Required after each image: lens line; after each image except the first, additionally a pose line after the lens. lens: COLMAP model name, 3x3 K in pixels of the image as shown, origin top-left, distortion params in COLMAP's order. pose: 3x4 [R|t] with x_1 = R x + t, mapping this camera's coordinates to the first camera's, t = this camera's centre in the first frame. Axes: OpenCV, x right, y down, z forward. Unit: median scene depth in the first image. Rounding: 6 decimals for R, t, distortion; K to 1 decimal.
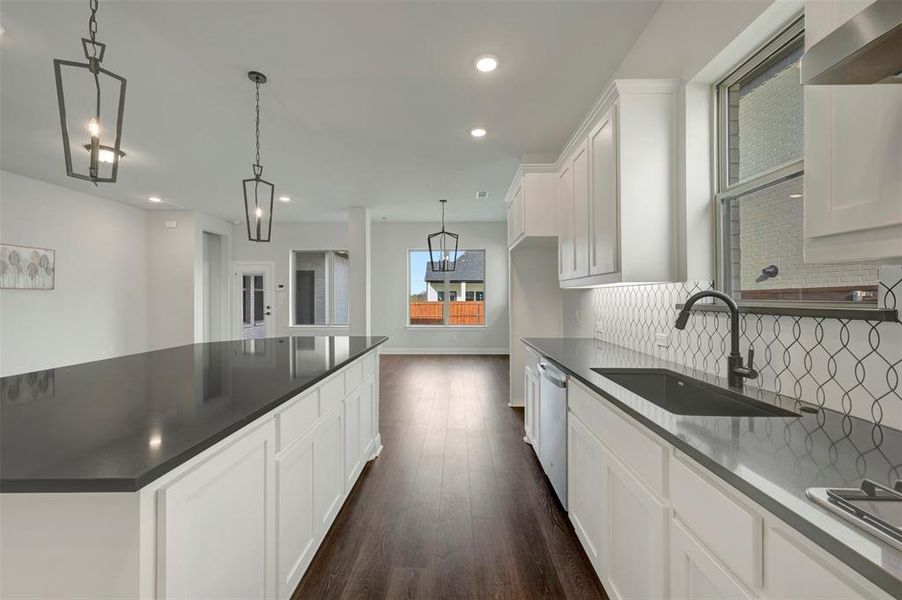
lens RADIAL K [[356.6, 0, 452.8], [0, 356.6, 299.3], [0, 0, 1]] dist [-0.000336, 0.000111]
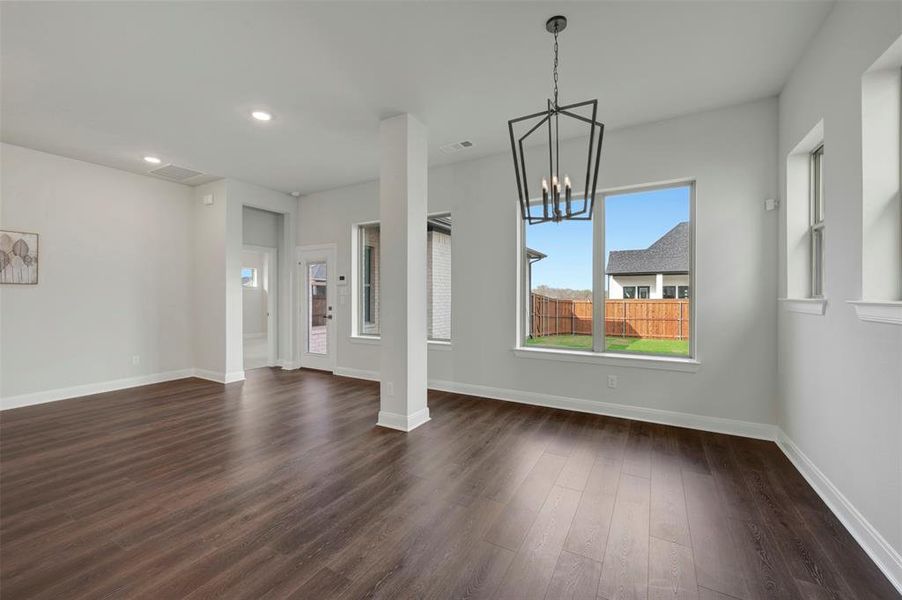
lens RADIAL K [[356.7, 0, 454.6], [0, 356.7, 296.9], [0, 0, 1]] dist [-0.000241, -0.000481]
pose [[0.878386, 0.003253, -0.477940, 0.065830], [-0.001799, 0.999992, 0.003499, -0.003677], [0.477948, -0.002214, 0.878385, 0.771984]]
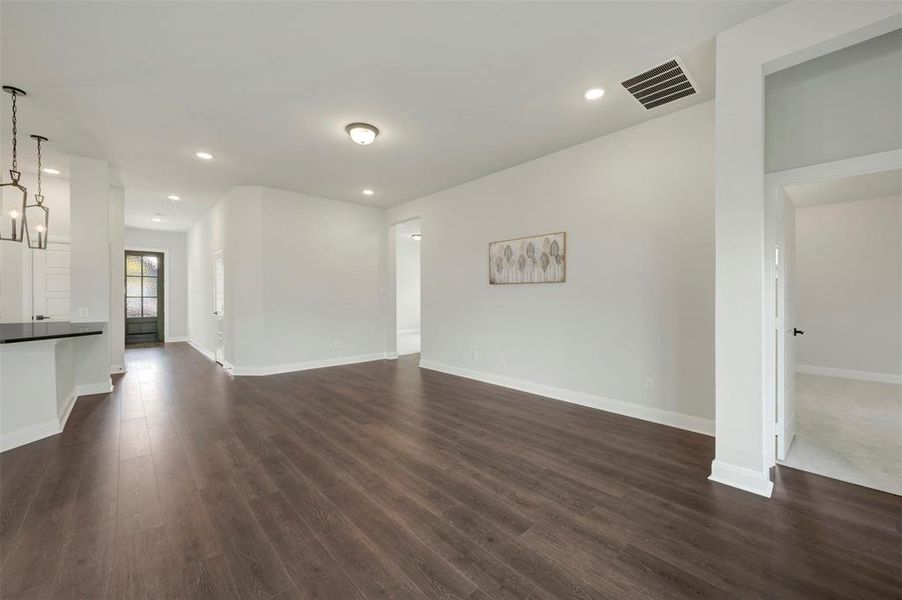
lens RADIAL K [[356.6, 0, 452.8], [0, 356.6, 299.3], [0, 0, 1]] dist [-0.000336, 0.000111]
pose [[-0.723491, 0.007070, -0.690298, -0.405924], [-0.000447, 0.999943, 0.010710, 0.002915], [0.690334, 0.008057, -0.723446, 1.444084]]
